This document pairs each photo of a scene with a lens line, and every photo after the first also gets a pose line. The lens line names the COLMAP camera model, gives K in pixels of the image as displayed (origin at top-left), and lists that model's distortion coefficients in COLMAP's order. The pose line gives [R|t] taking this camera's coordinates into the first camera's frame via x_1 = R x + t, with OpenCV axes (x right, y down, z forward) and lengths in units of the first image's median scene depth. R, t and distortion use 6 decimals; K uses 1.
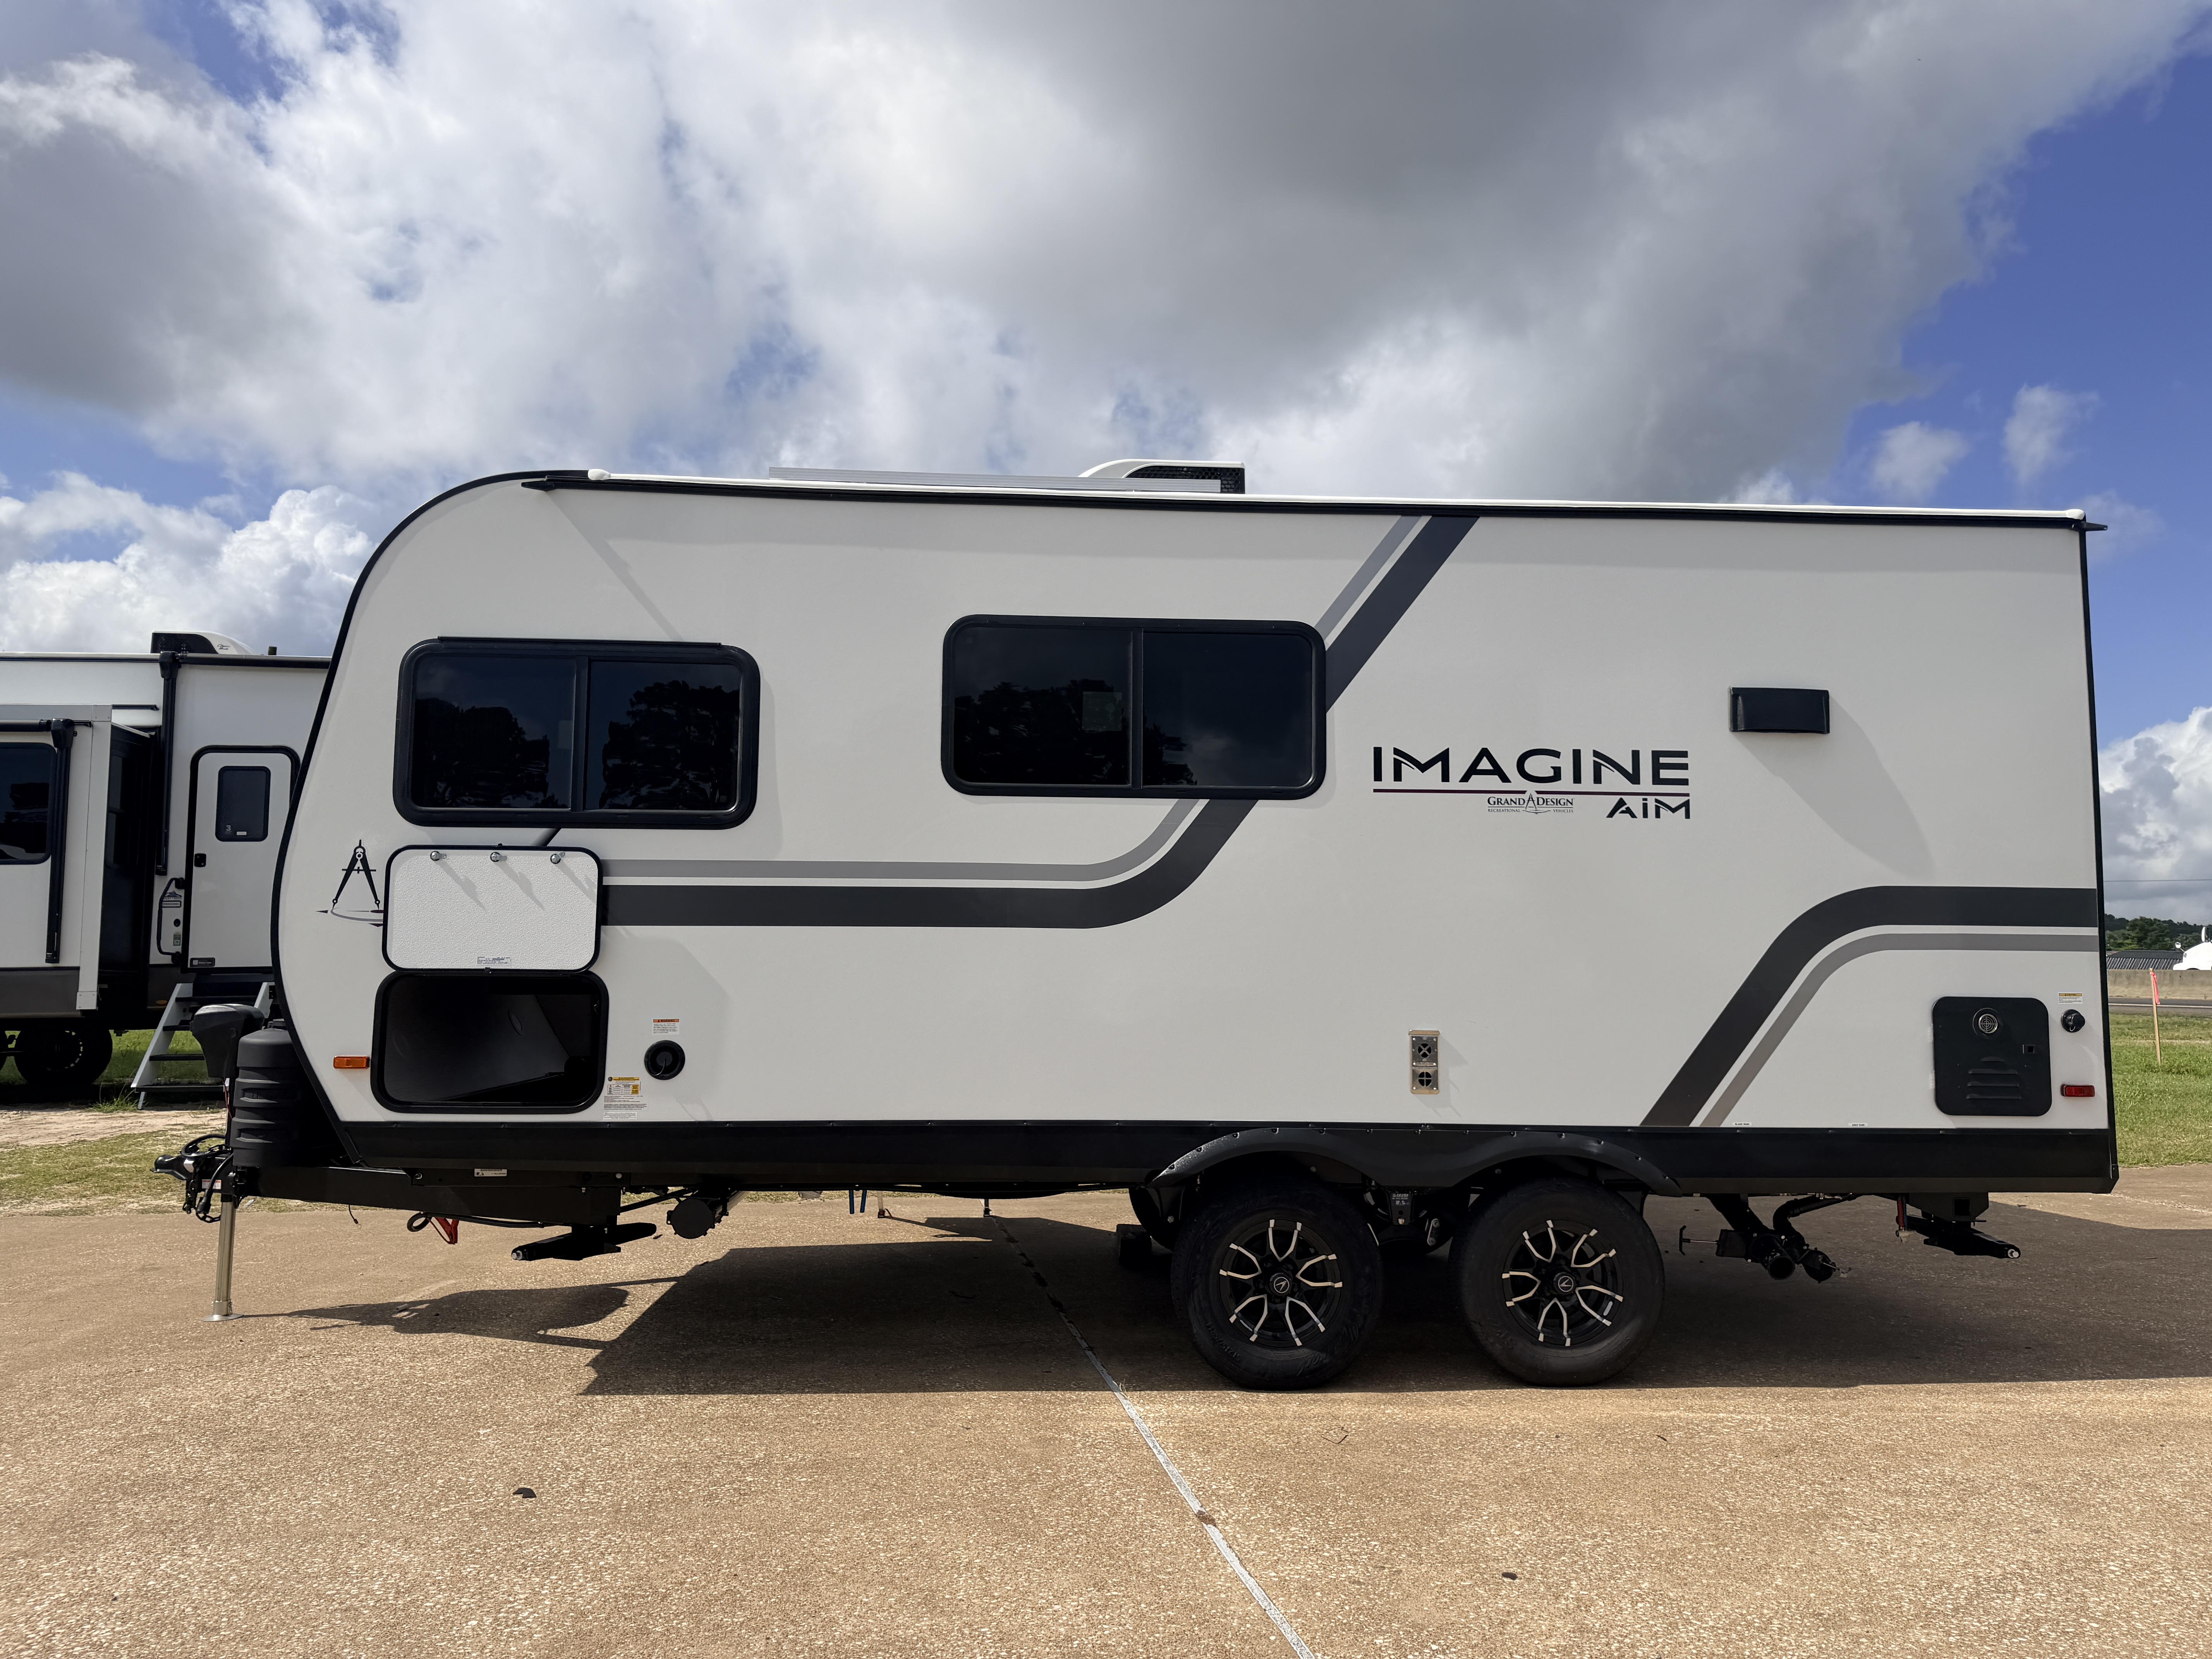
lens RADIAL K [[1593.2, 0, 1149.5], [0, 1593.2, 891.4], [0, 0, 1]] dist [0.004588, -0.006887]
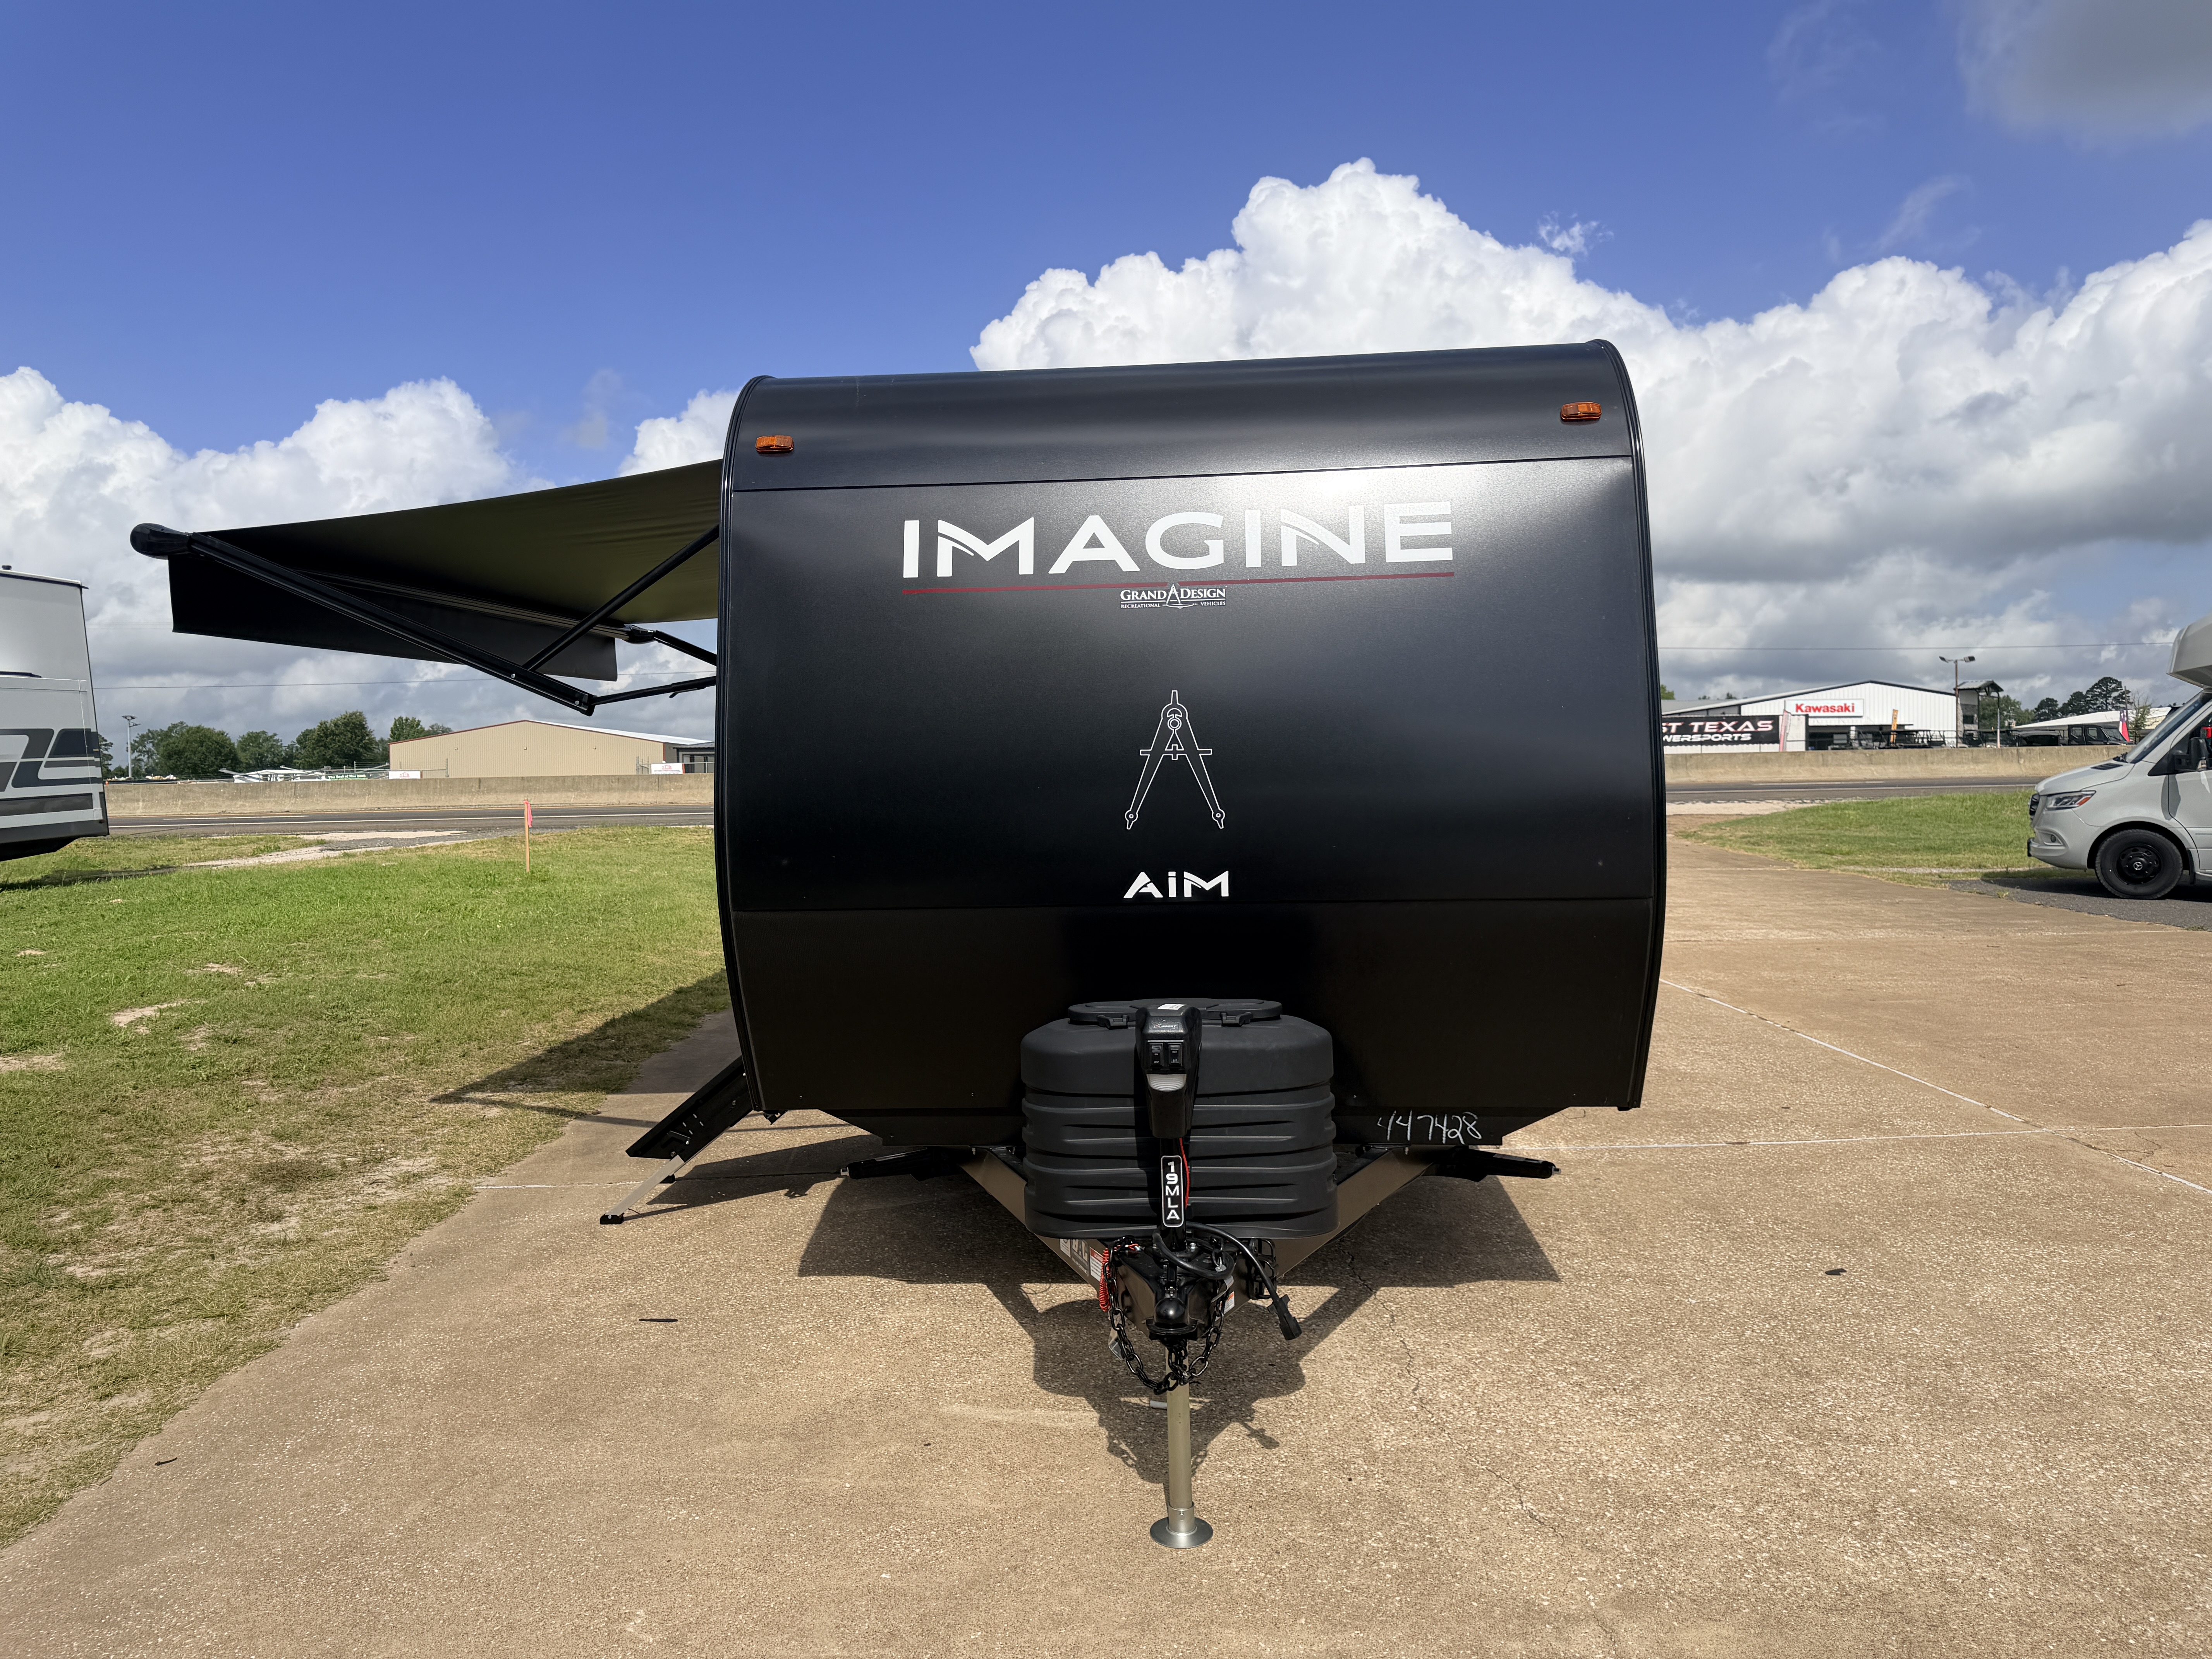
lens RADIAL K [[1595.9, 0, 1032.6], [0, 1595.9, 819.7], [0, 0, 1]] dist [0.019823, -0.033321]
pose [[0.156163, -0.053336, 0.986290, -1.419160], [-0.017105, 0.998245, 0.056691, -0.036626], [-0.987583, -0.025724, 0.154977, 1.183004]]
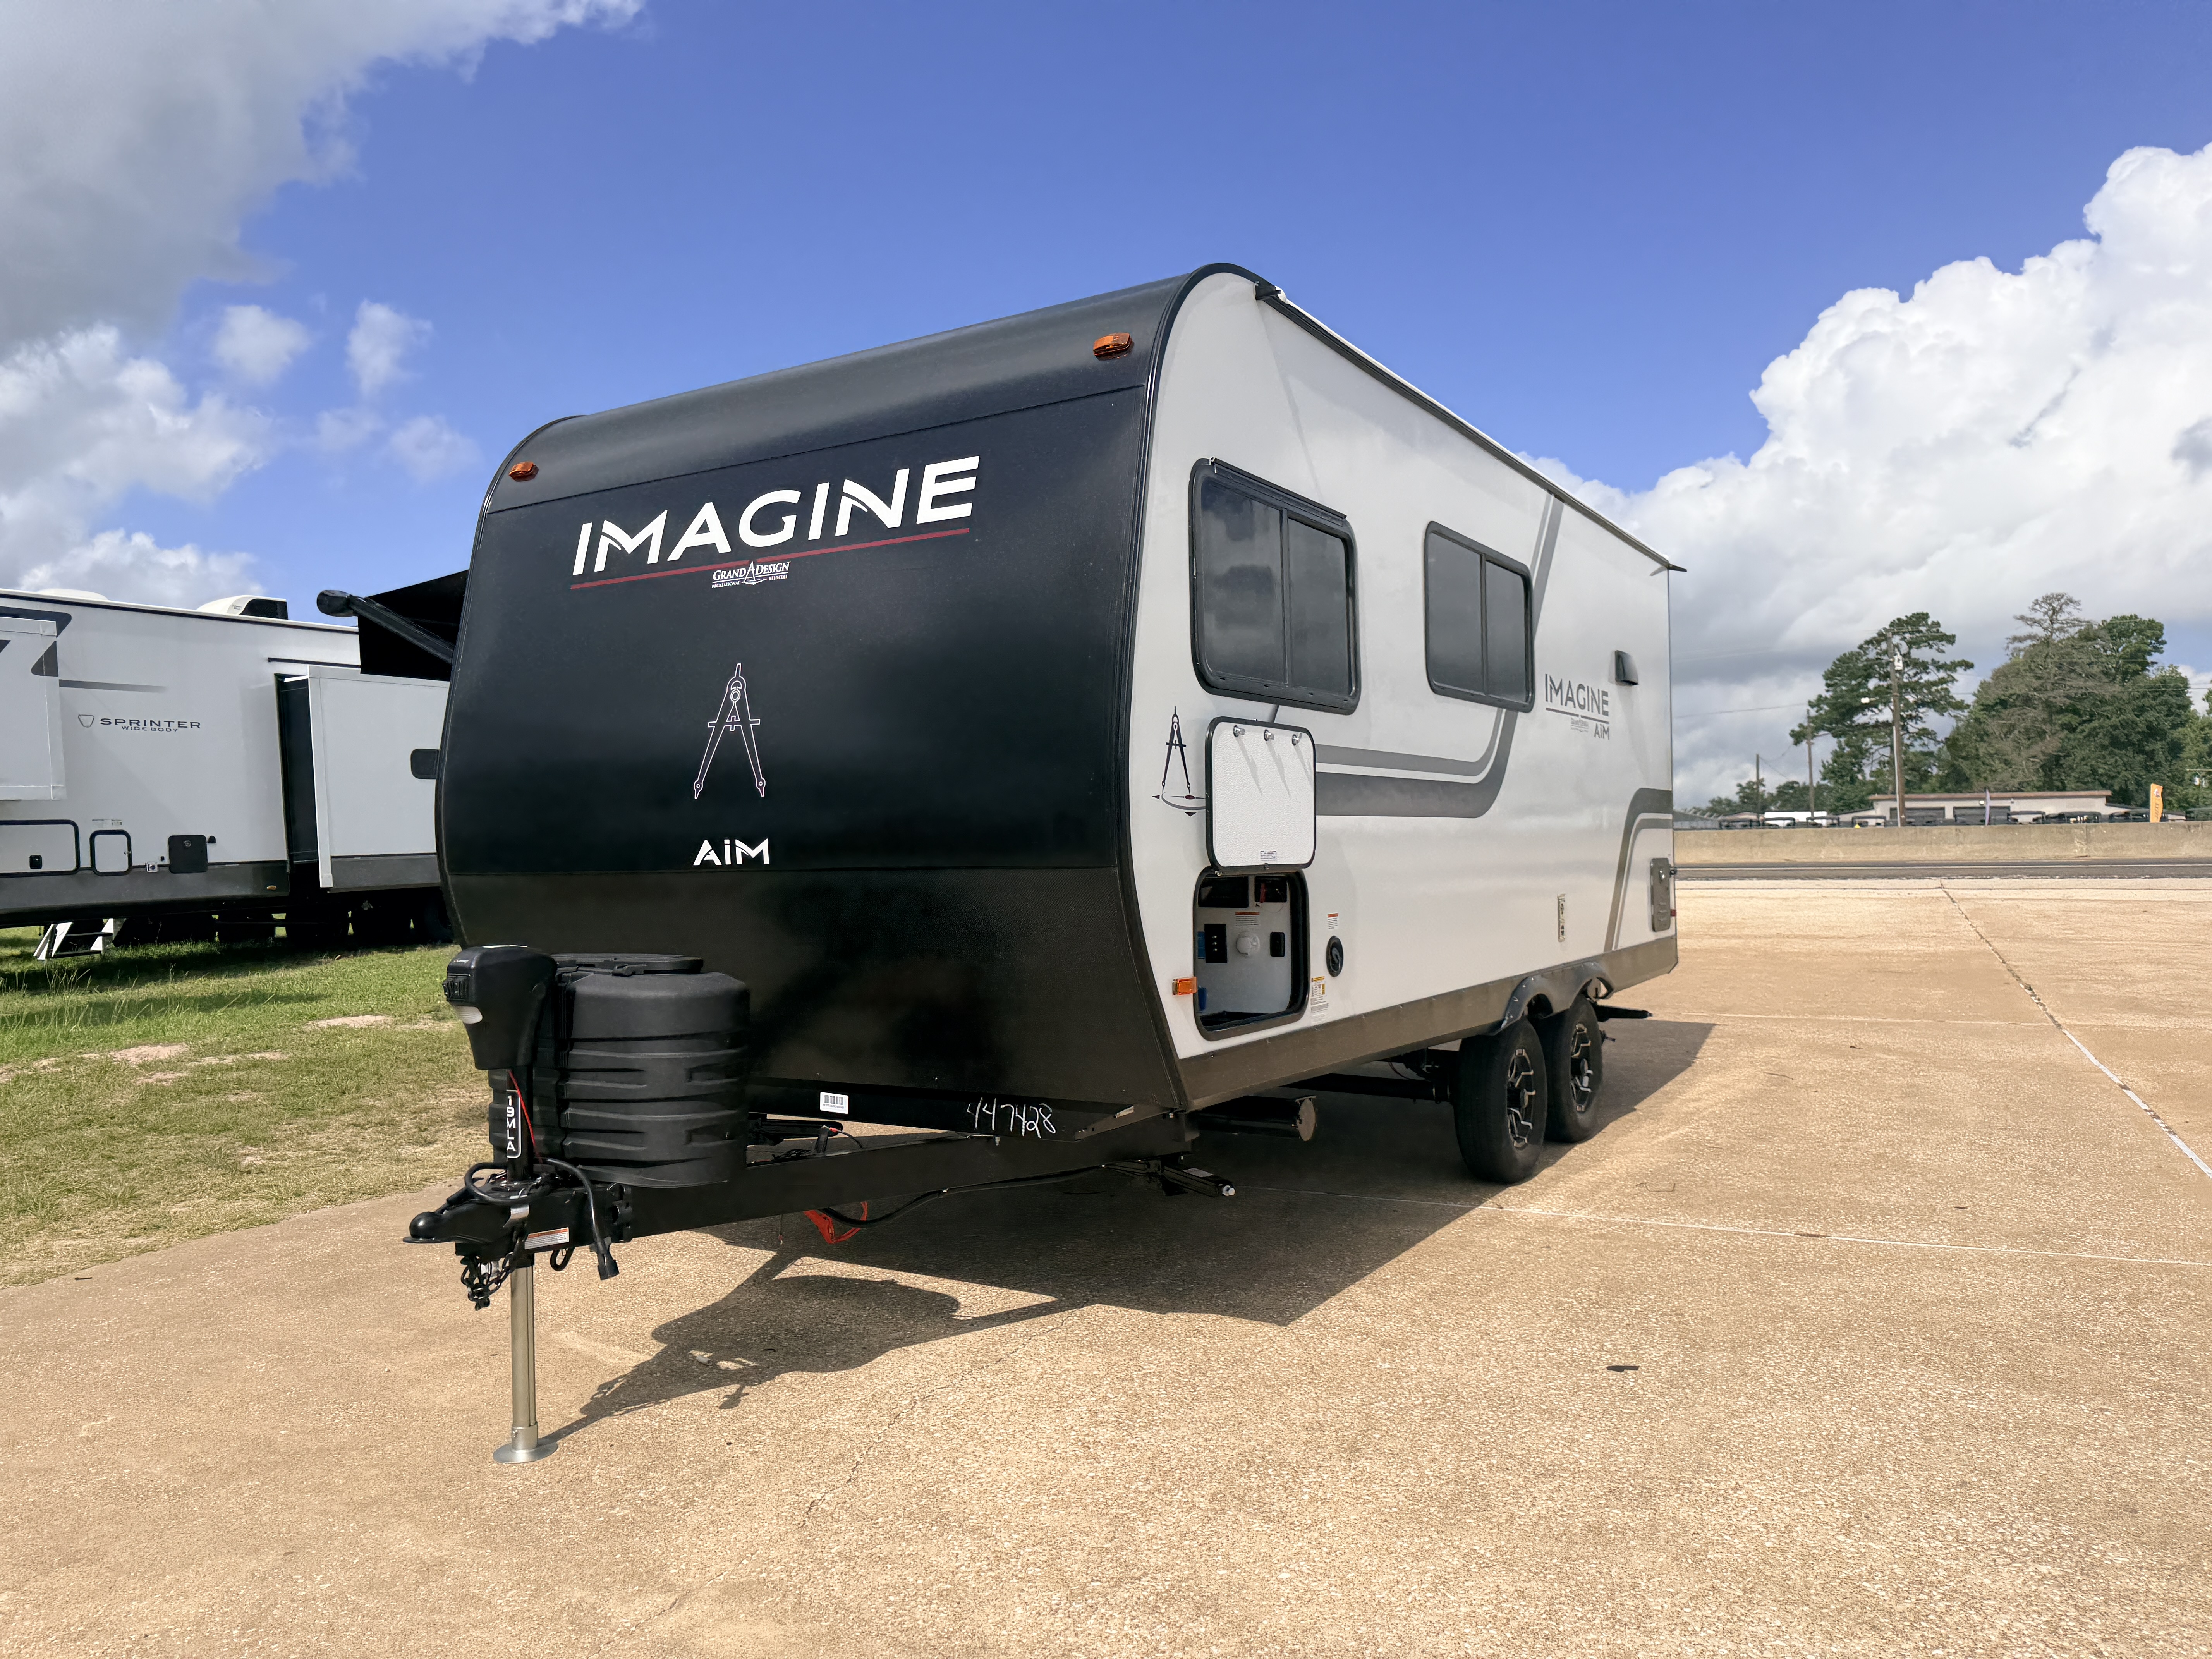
lens RADIAL K [[1580.6, 0, 1067.7], [0, 1580.6, 843.0], [0, 0, 1]] dist [-0.004790, -0.009727]
pose [[0.588717, -0.020724, 0.808074, -1.157460], [-0.009904, 0.999411, 0.032846, 0.009934], [-0.808279, -0.027340, 0.588165, 0.578095]]
